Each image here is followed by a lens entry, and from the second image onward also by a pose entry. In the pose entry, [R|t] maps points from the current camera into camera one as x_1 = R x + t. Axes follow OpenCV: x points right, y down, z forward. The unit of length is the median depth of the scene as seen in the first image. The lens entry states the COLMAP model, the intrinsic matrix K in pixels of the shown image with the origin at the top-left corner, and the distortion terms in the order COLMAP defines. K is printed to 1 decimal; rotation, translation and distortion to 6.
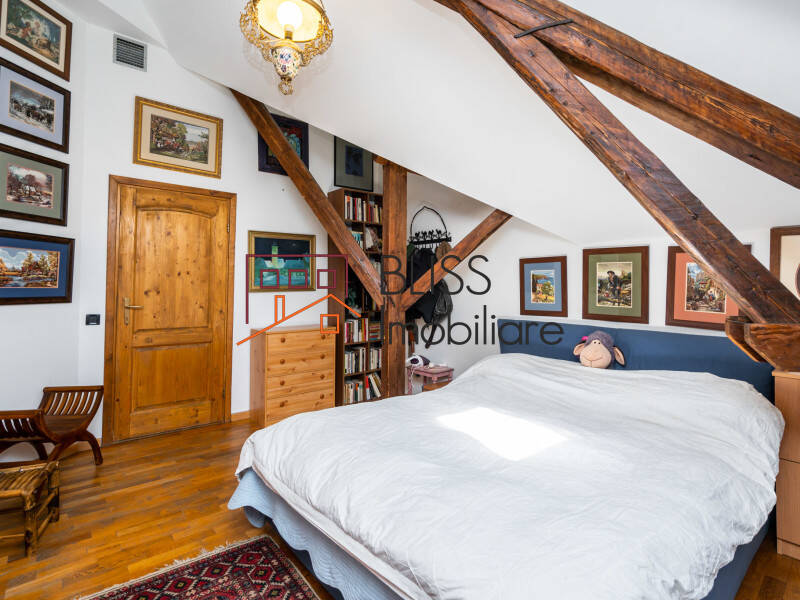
lens RADIAL K [[407.3, 0, 402.7], [0, 407.3, 295.1], [0, 0, 1]] dist [-0.003209, -0.000410]
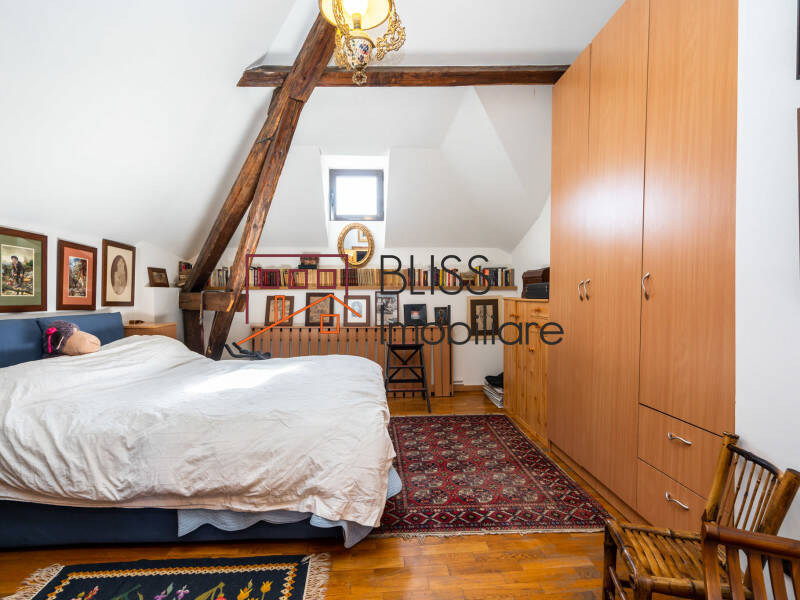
lens RADIAL K [[407.3, 0, 399.7], [0, 407.3, 297.1], [0, 0, 1]] dist [-0.003209, -0.000410]
pose [[-0.794821, -0.008659, 0.606782, -0.720907], [0.014877, 0.999320, 0.033748, 0.013369], [-0.606661, 0.035851, -0.794152, 1.241925]]
